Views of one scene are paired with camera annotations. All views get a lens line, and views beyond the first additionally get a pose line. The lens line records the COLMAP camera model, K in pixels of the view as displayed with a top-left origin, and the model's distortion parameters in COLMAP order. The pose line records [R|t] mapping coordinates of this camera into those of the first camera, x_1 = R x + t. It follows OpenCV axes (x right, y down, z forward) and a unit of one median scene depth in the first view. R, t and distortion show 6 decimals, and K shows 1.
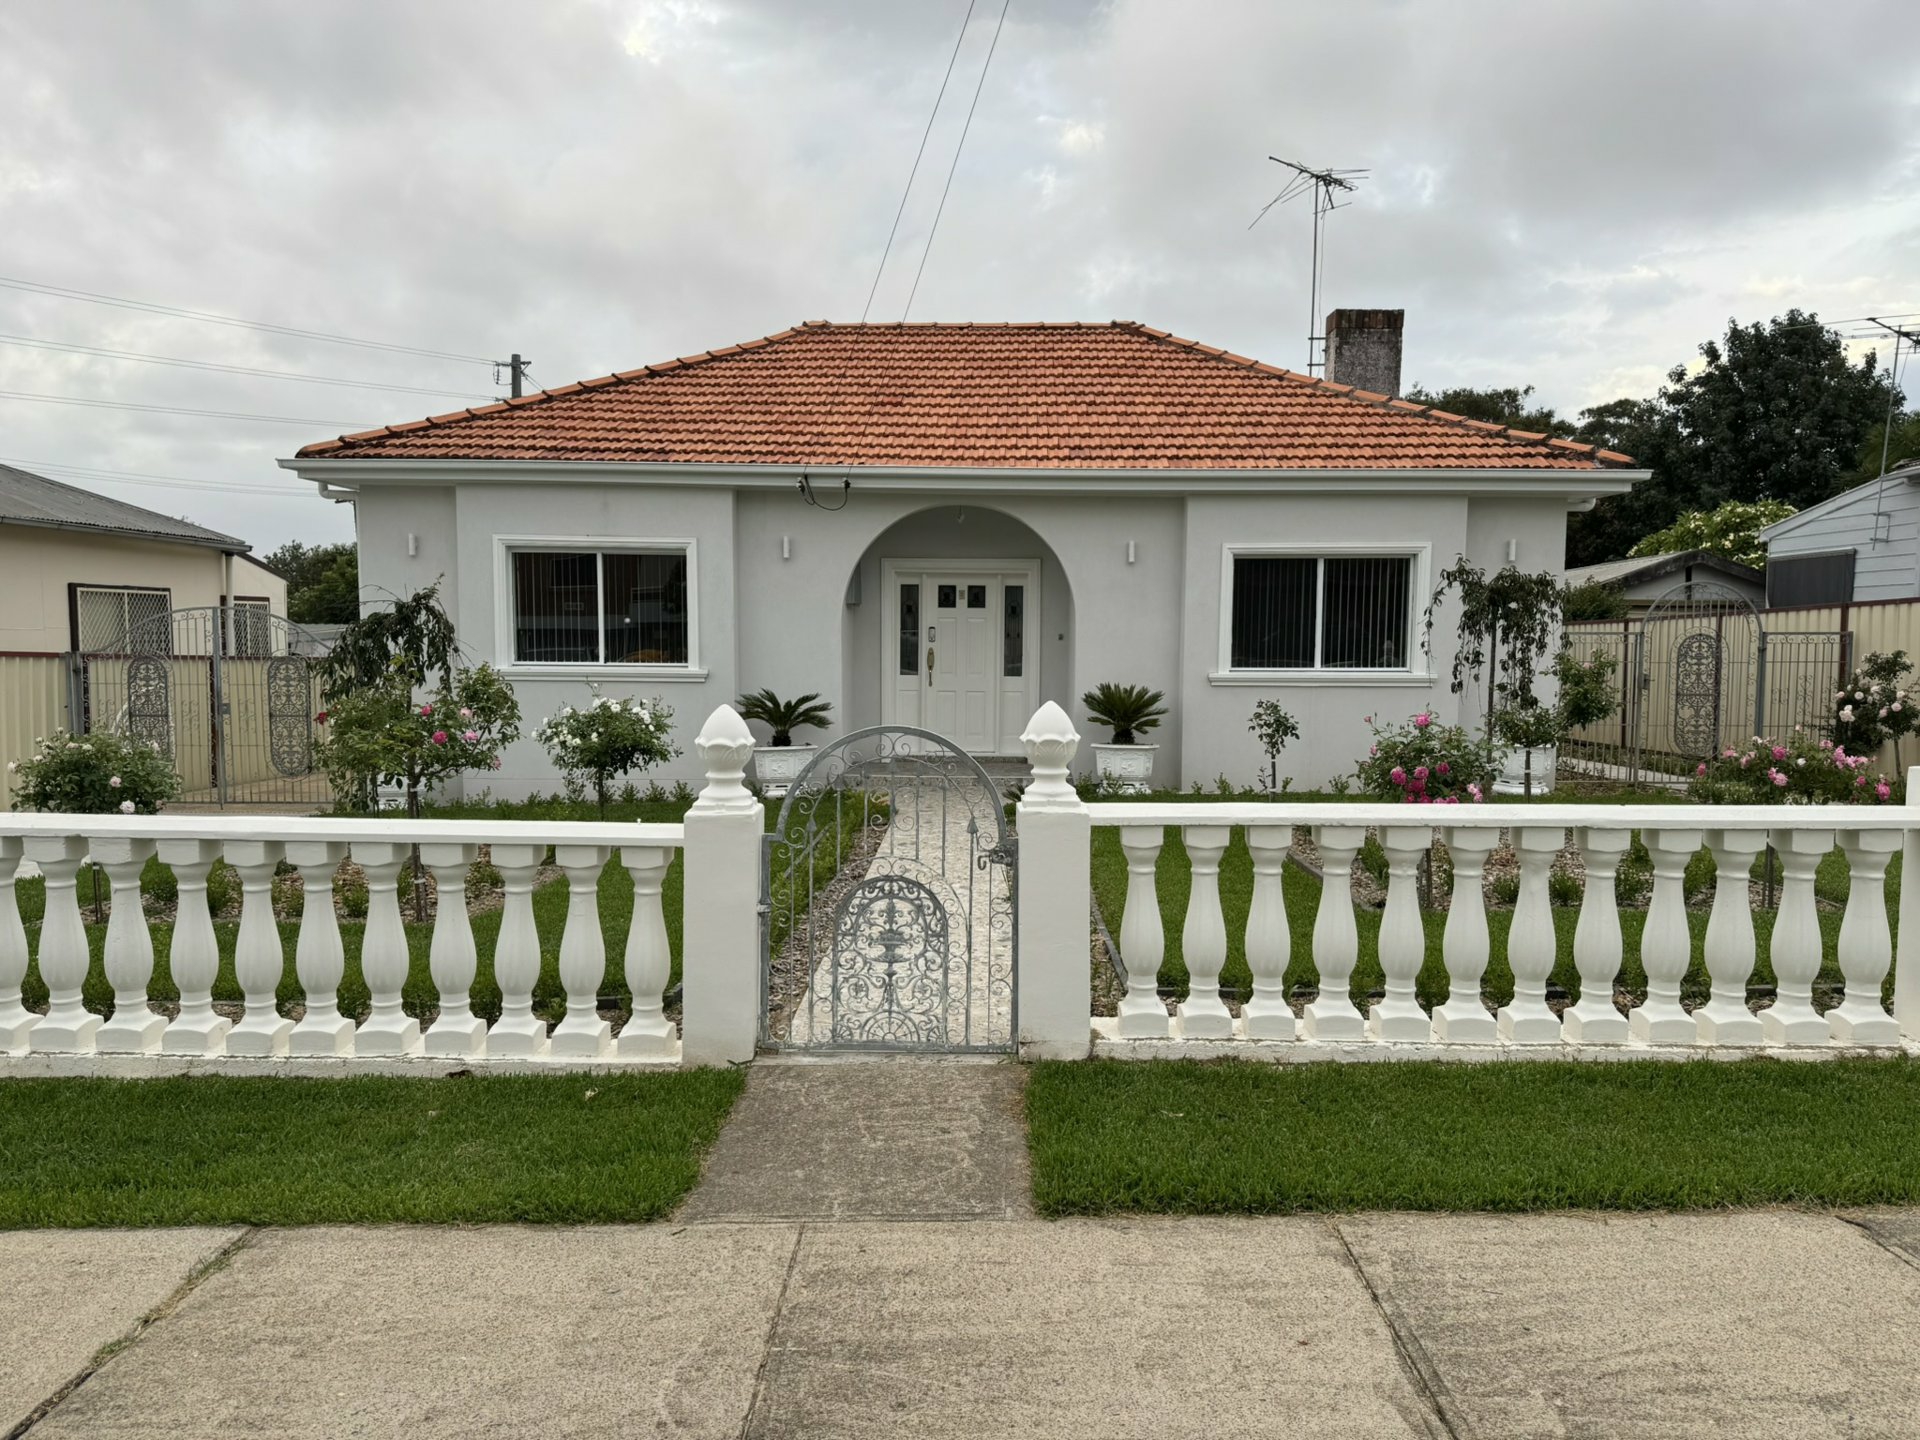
lens RADIAL K [[1371.6, 0, 960.0], [0, 1371.6, 720.0], [0, 0, 1]] dist [0.146439, -0.204431]
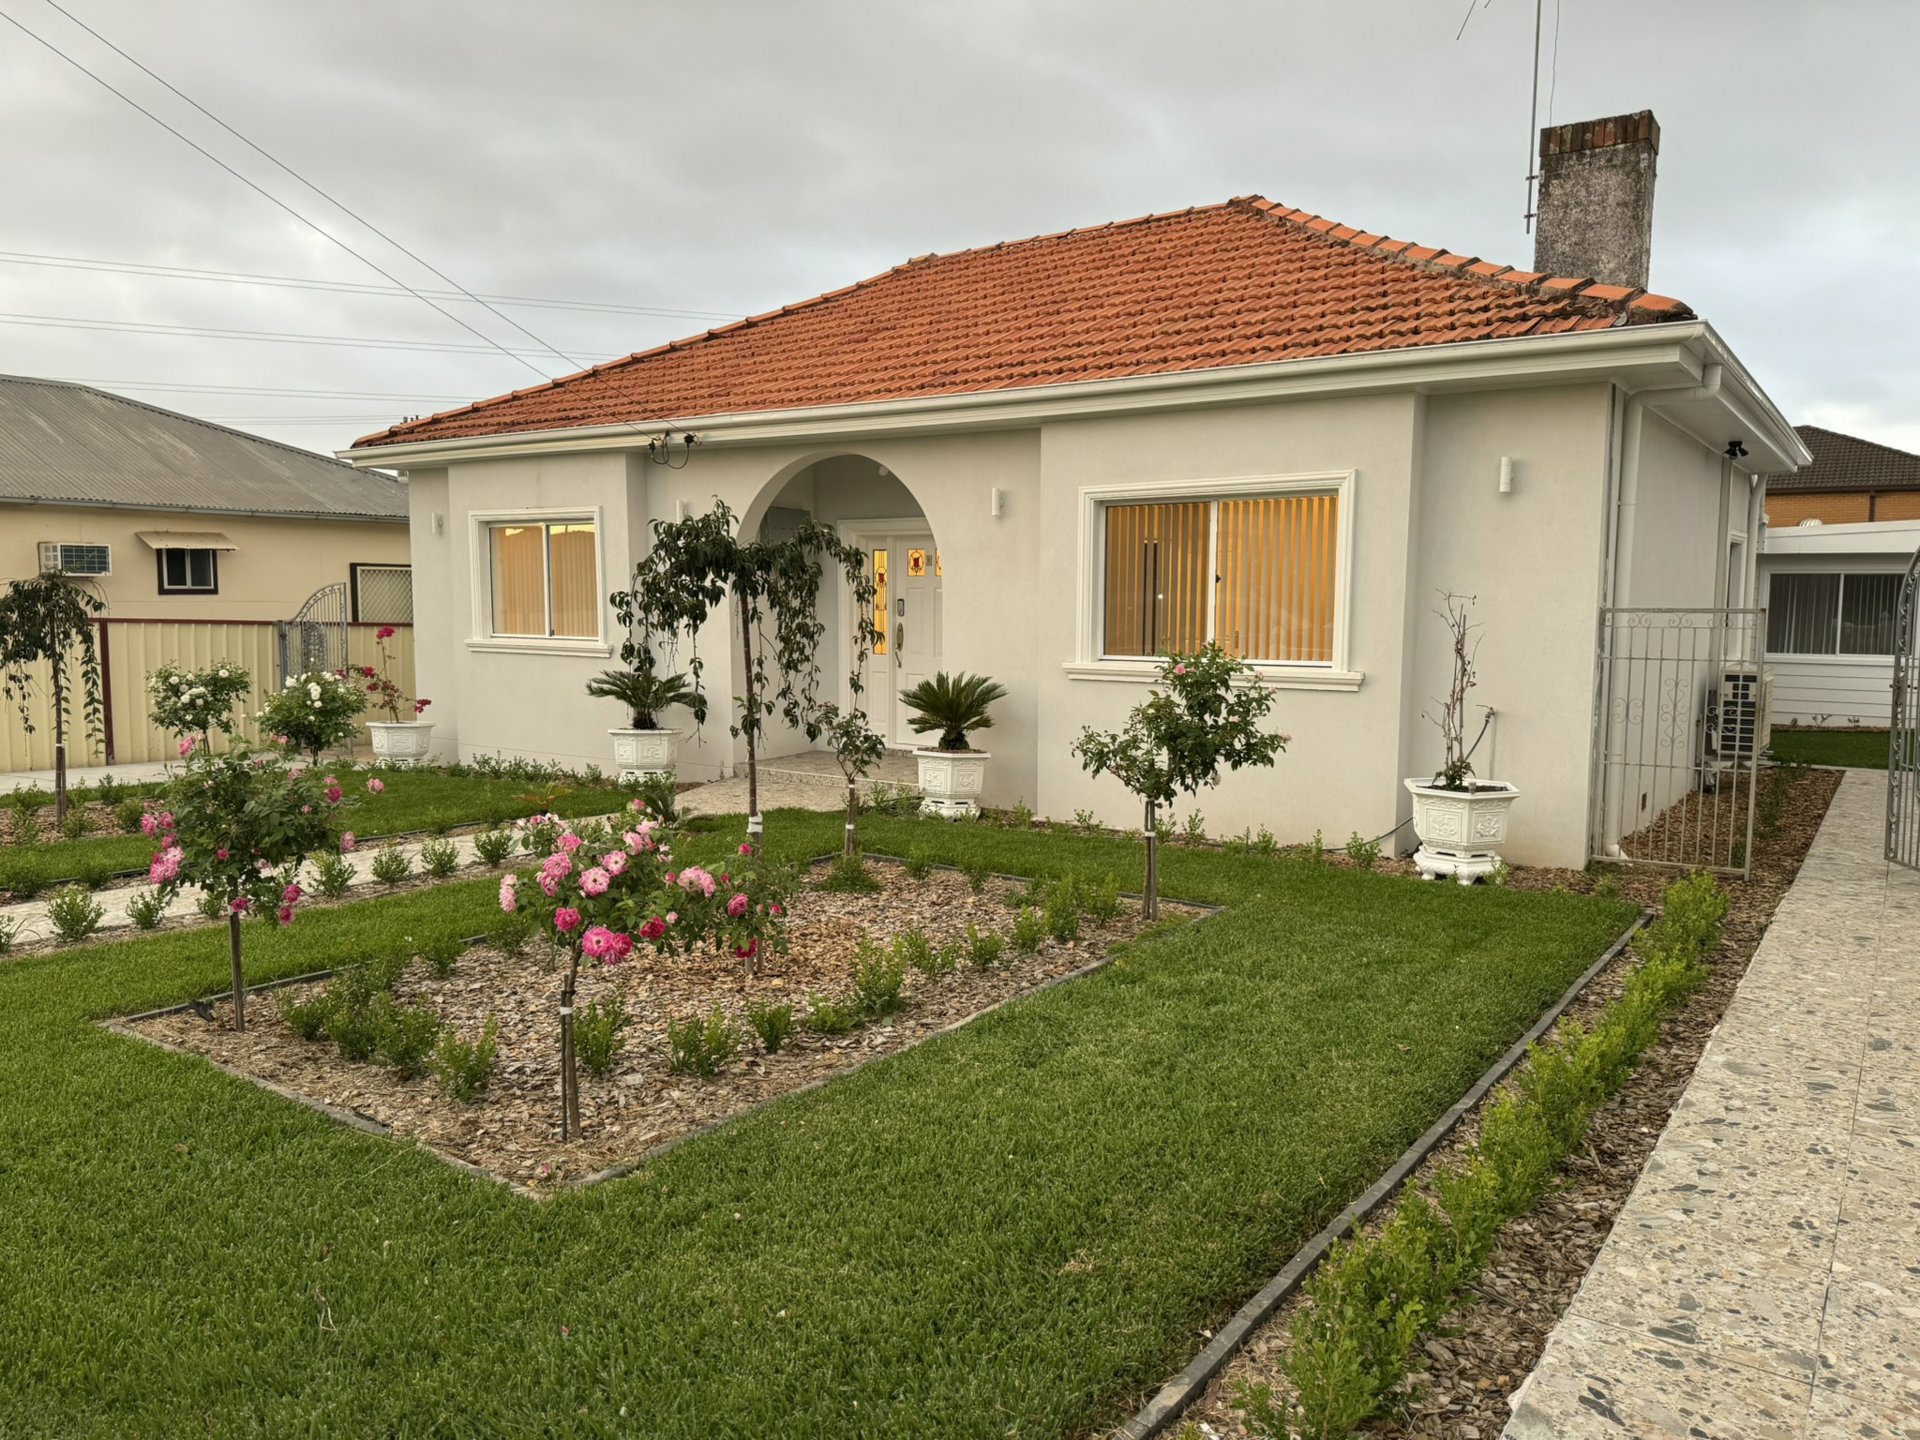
lens RADIAL K [[1371.6, 0, 960.0], [0, 1371.6, 720.0], [0, 0, 1]] dist [0.146439, -0.204431]
pose [[0.823631, 0.049430, -0.564968, 0.550002], [-0.037820, 0.998764, 0.032248, -0.024508], [0.565864, -0.005194, 0.824482, 0.349240]]
